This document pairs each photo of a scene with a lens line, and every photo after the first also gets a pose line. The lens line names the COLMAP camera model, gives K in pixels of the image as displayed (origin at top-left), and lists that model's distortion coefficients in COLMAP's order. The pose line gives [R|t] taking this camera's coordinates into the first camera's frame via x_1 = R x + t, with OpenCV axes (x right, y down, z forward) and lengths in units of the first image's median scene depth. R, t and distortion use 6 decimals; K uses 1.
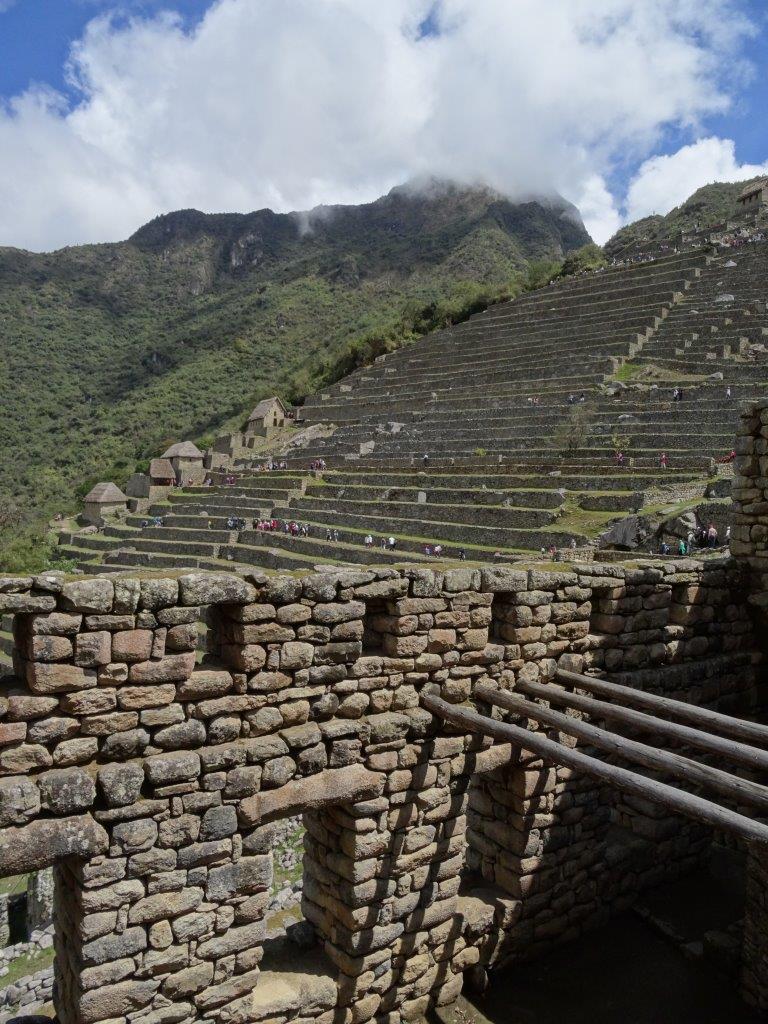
lens RADIAL K [[725.8, 0, 385.0], [0, 725.8, 512.9], [0, 0, 1]] dist [-0.008108, 0.003393]
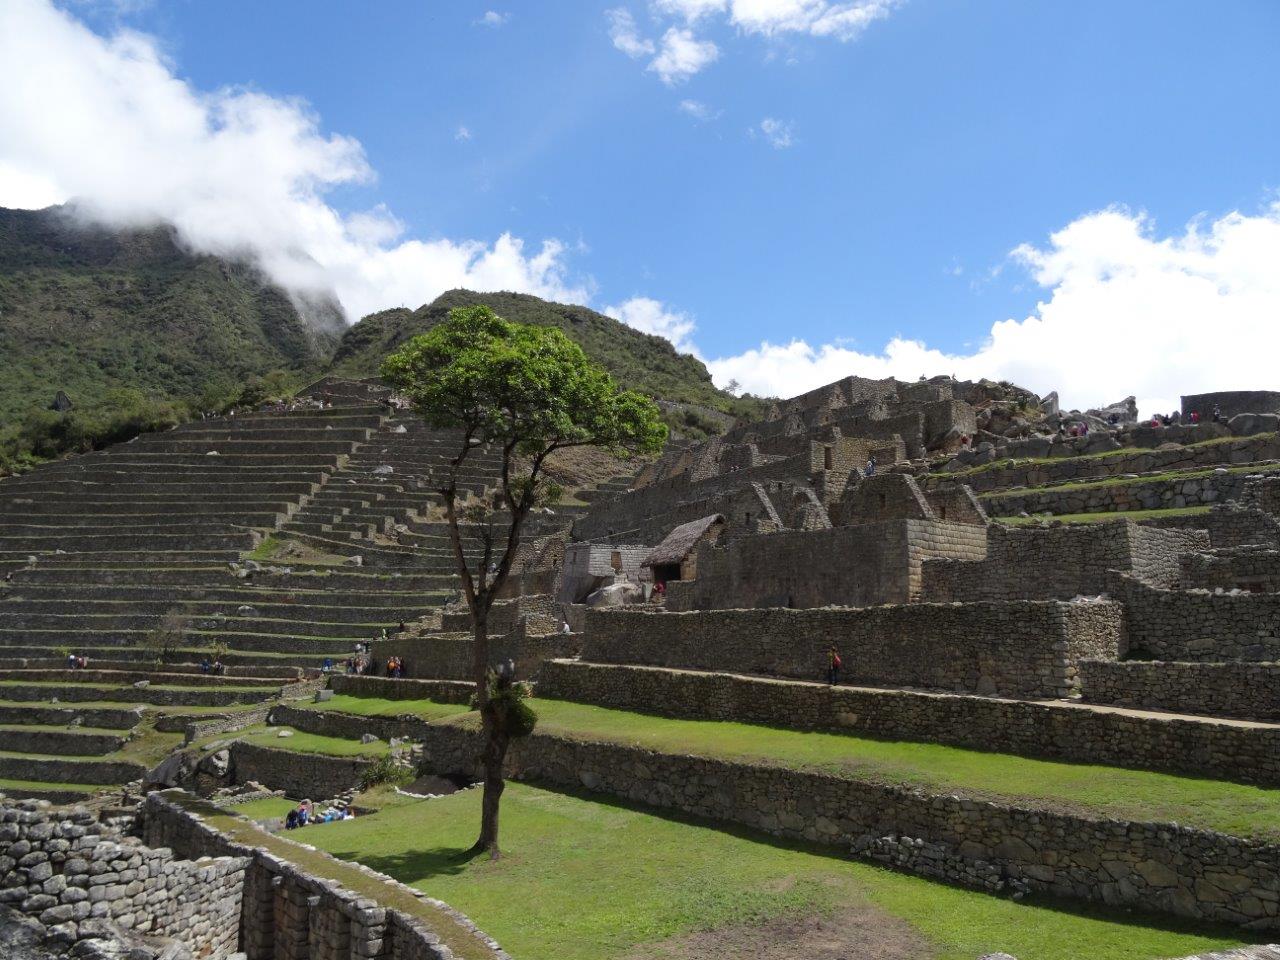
lens RADIAL K [[907.2, 0, 639.9], [0, 907.2, 478.7], [0, 0, 1]] dist [-0.008108, 0.003393]
pose [[0.834304, 0.061020, 0.547917, 0.080434], [0.033148, 0.986505, -0.160338, -0.072917], [-0.550307, 0.151933, 0.821023, -0.222142]]
